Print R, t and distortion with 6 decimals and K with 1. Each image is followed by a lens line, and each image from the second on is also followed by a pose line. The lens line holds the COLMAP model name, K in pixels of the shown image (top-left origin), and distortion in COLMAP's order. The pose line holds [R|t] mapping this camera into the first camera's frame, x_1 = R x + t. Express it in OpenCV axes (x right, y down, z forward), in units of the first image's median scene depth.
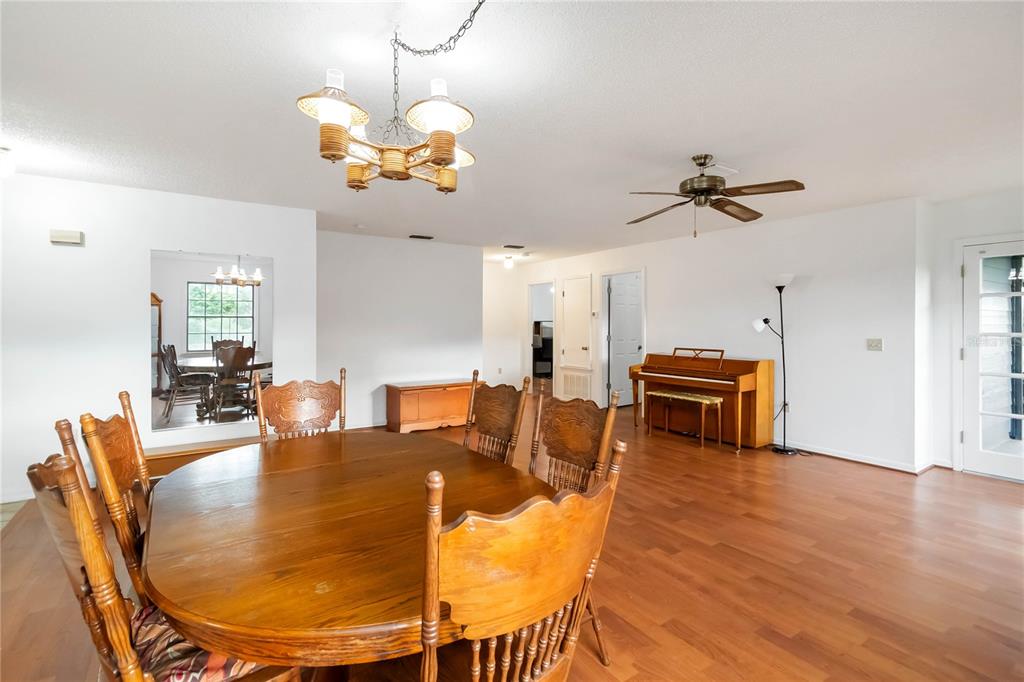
lens RADIAL K [[482.6, 0, 509.7], [0, 482.6, 325.0], [0, 0, 1]] dist [-0.000729, -0.000088]
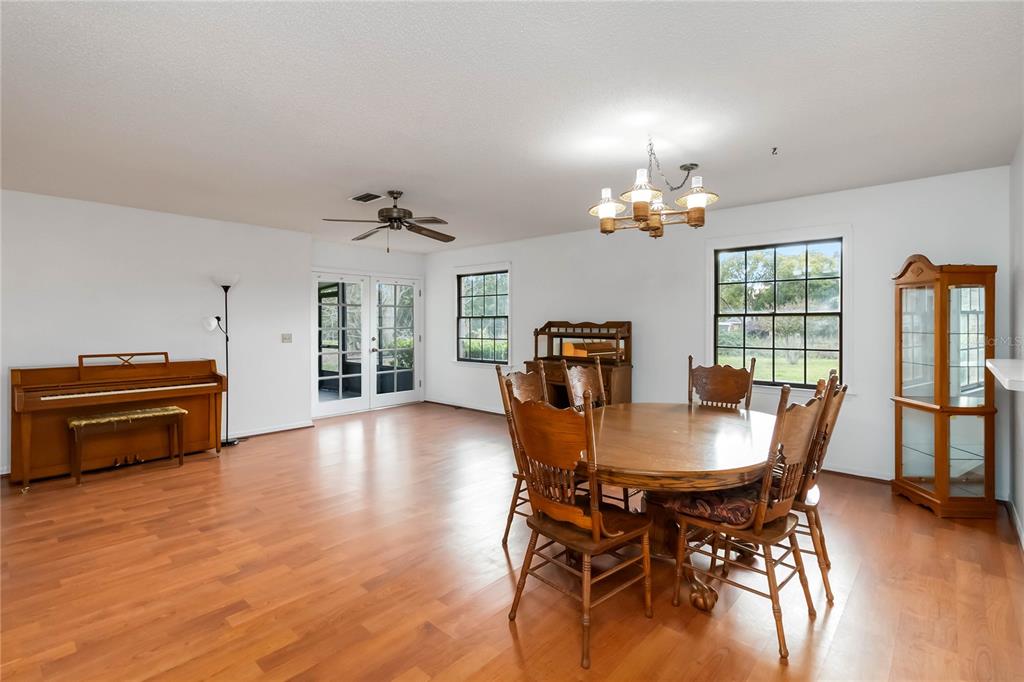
lens RADIAL K [[482.6, 0, 509.7], [0, 482.6, 325.0], [0, 0, 1]] dist [-0.000729, -0.000088]
pose [[-0.233553, -0.008736, 0.972305, -0.549113], [-0.003874, 0.999960, 0.008054, -0.006360], [-0.972336, -0.001886, -0.233577, 0.607428]]
